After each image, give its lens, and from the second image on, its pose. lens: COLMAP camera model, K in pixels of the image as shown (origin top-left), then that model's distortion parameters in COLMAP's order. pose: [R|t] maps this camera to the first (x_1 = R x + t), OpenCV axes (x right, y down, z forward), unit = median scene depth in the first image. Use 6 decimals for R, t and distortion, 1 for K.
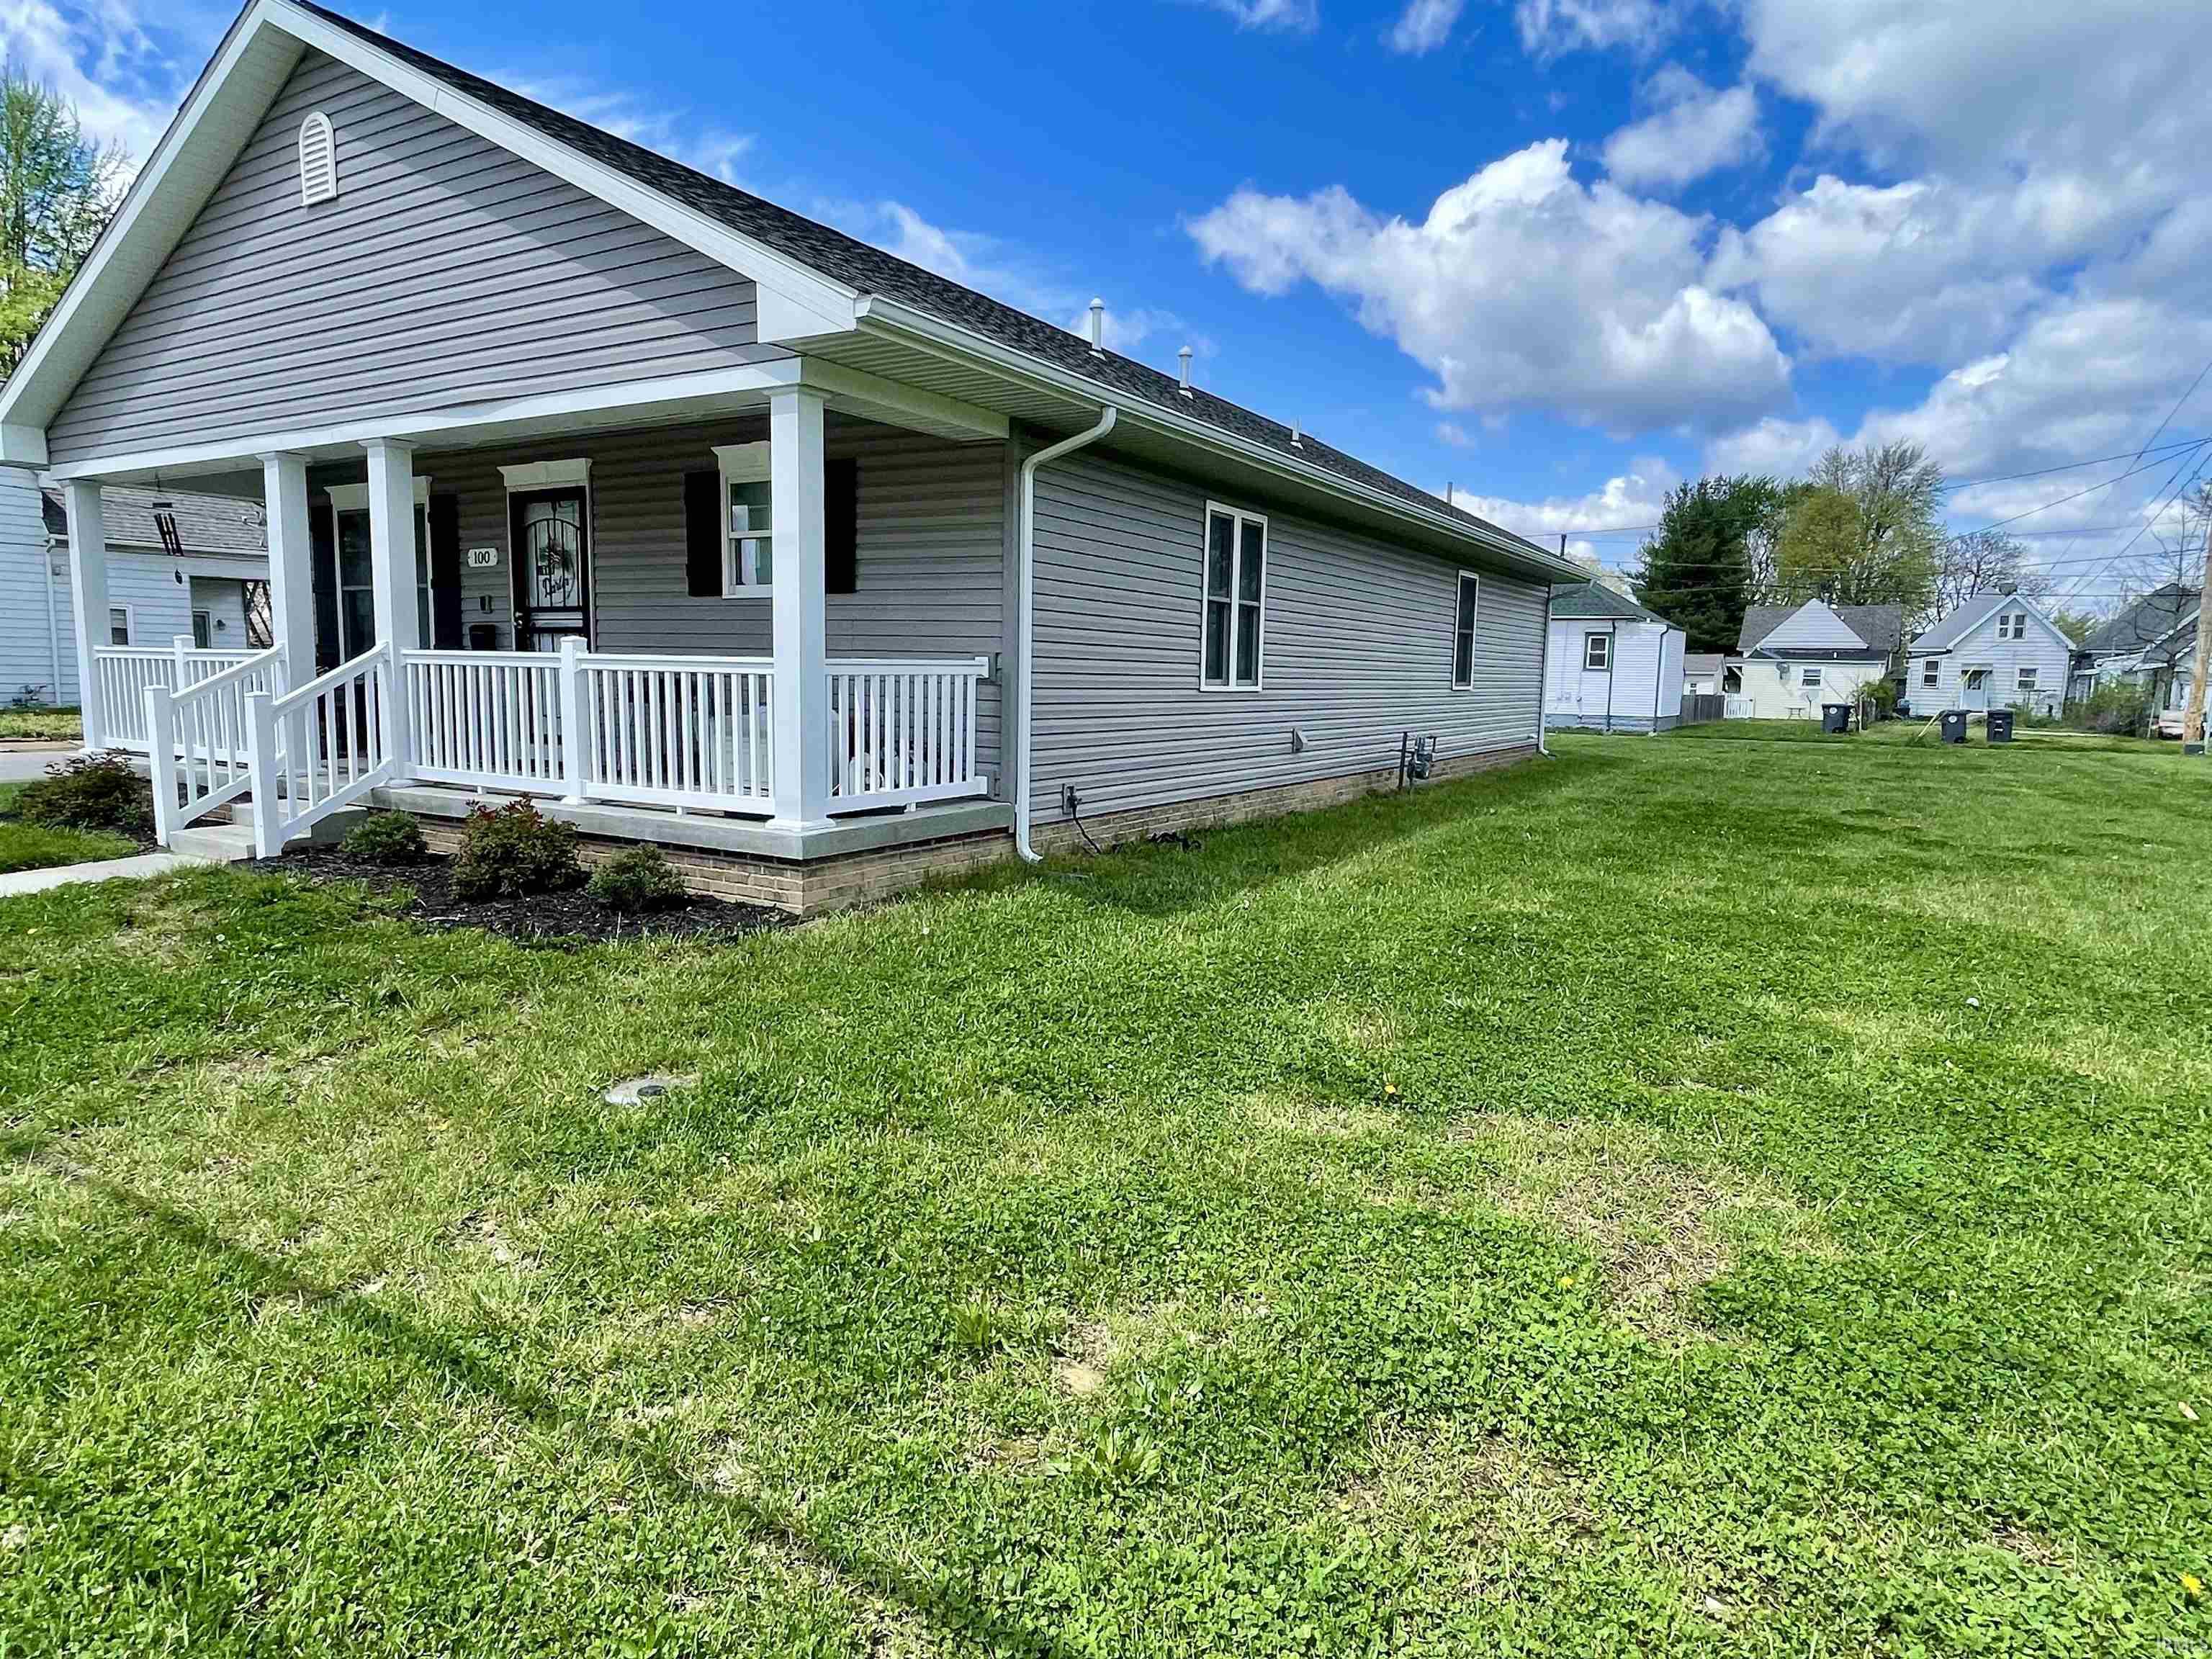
lens RADIAL K [[1327.5, 0, 1100.1], [0, 1327.5, 827.4], [0, 0, 1]] dist [0.001375, -0.010534]
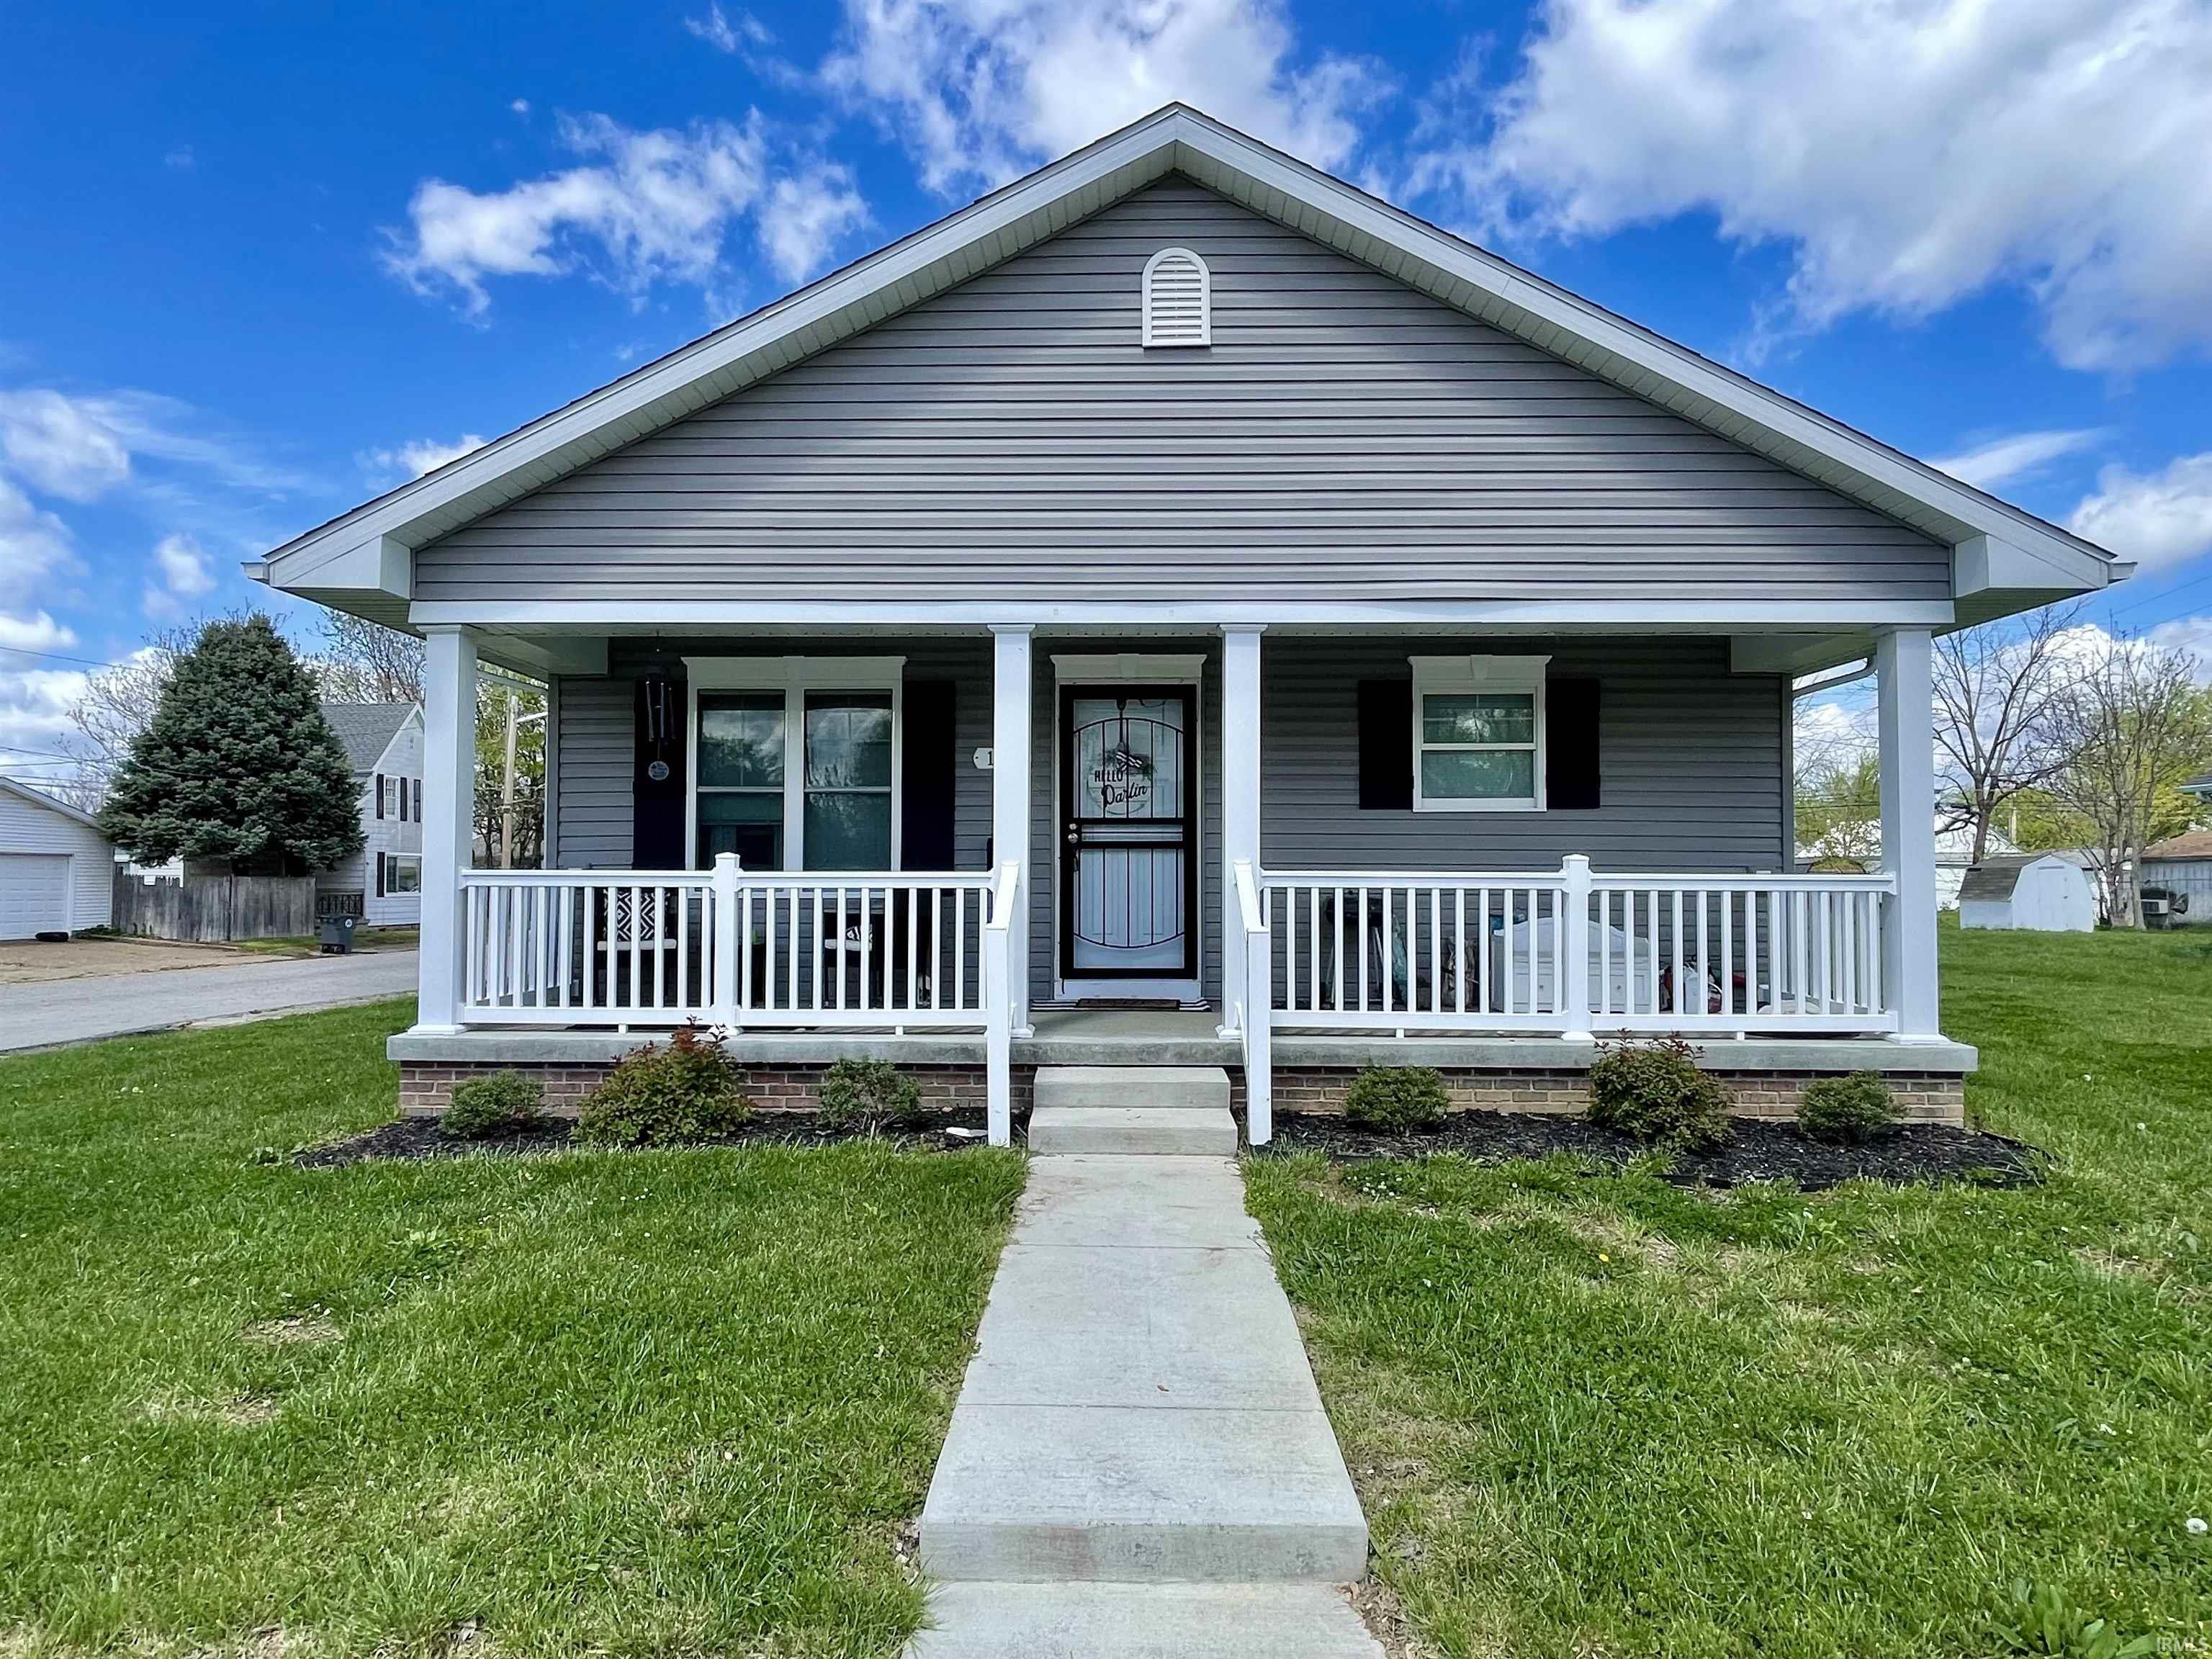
lens RADIAL K [[1263.3, 0, 1113.3], [0, 1263.3, 824.5], [0, 0, 1]] dist [0.001343, 0.001379]
pose [[0.867090, 0.003036, 0.498141, -0.900858], [0.074109, 0.988068, -0.135020, -0.057062], [-0.492607, 0.153991, 0.856519, 0.330806]]
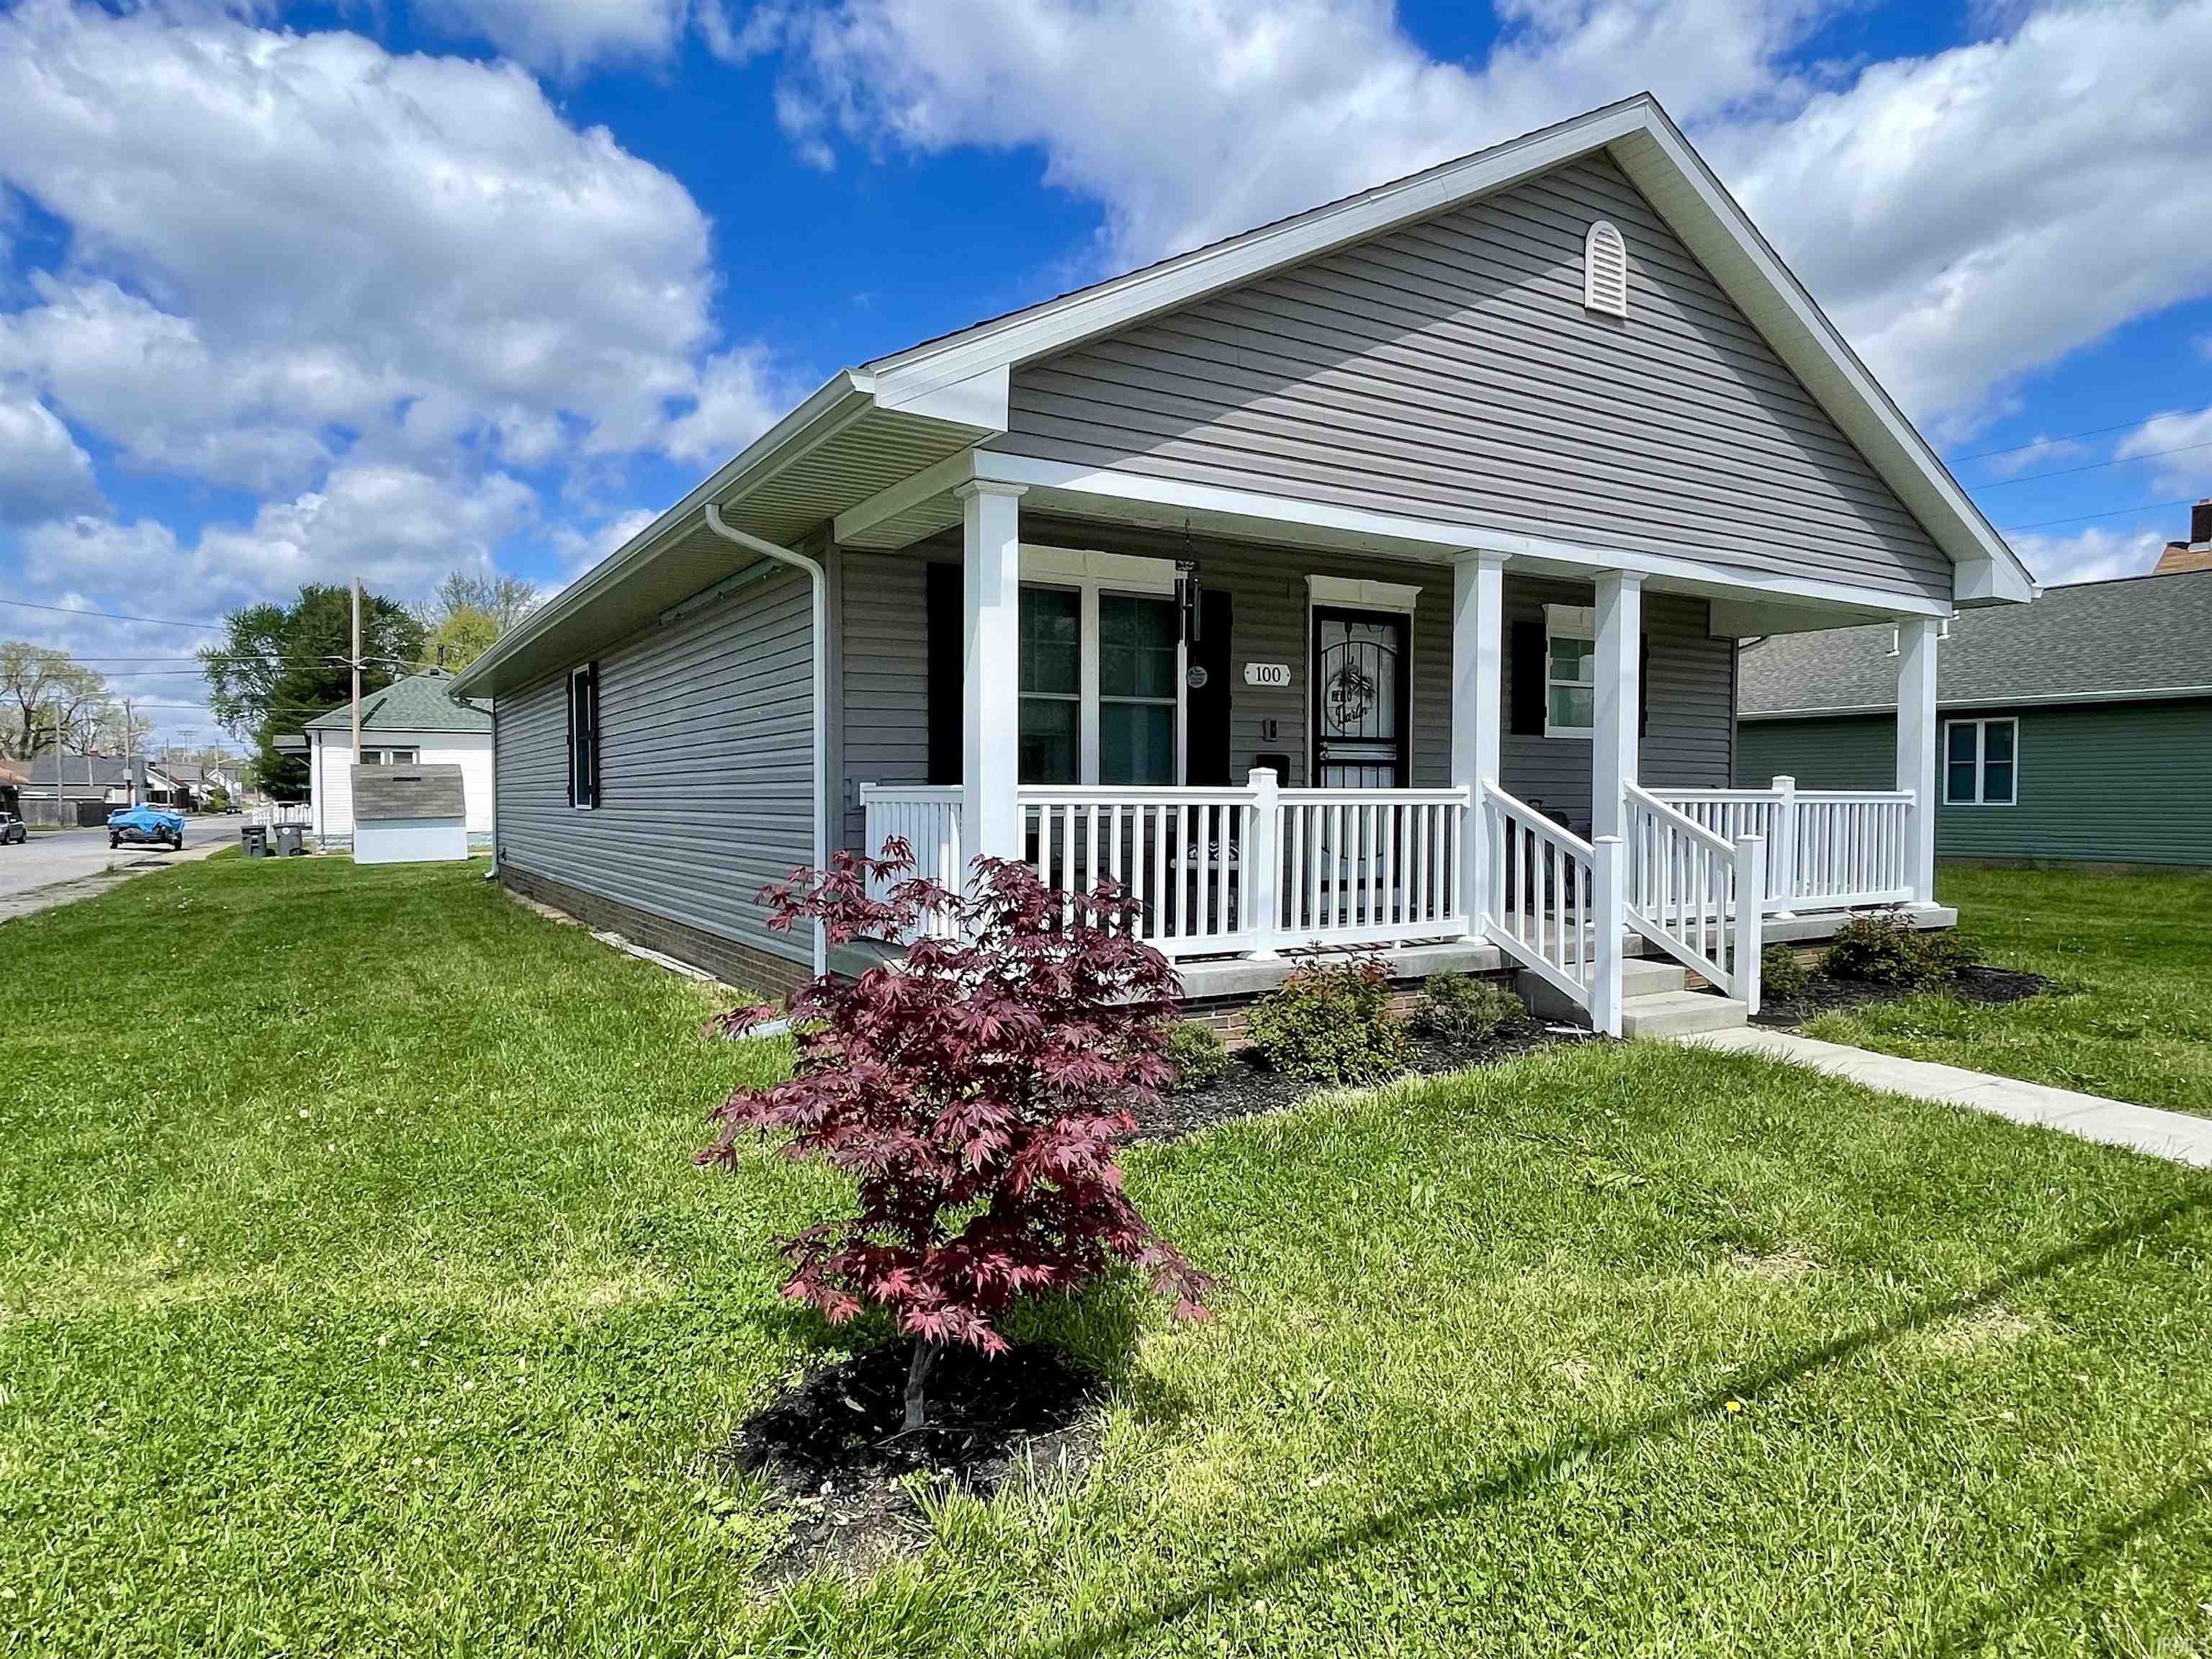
lens RADIAL K [[1327.5, 0, 1098.8], [0, 1327.5, 853.3], [0, 0, 1]] dist [0.001375, -0.010534]
pose [[0.465711, -0.055863, 0.883172, -1.410979], [0.112681, 0.993625, 0.003431, -0.120163], [-0.877734, 0.097919, 0.469037, 0.801921]]
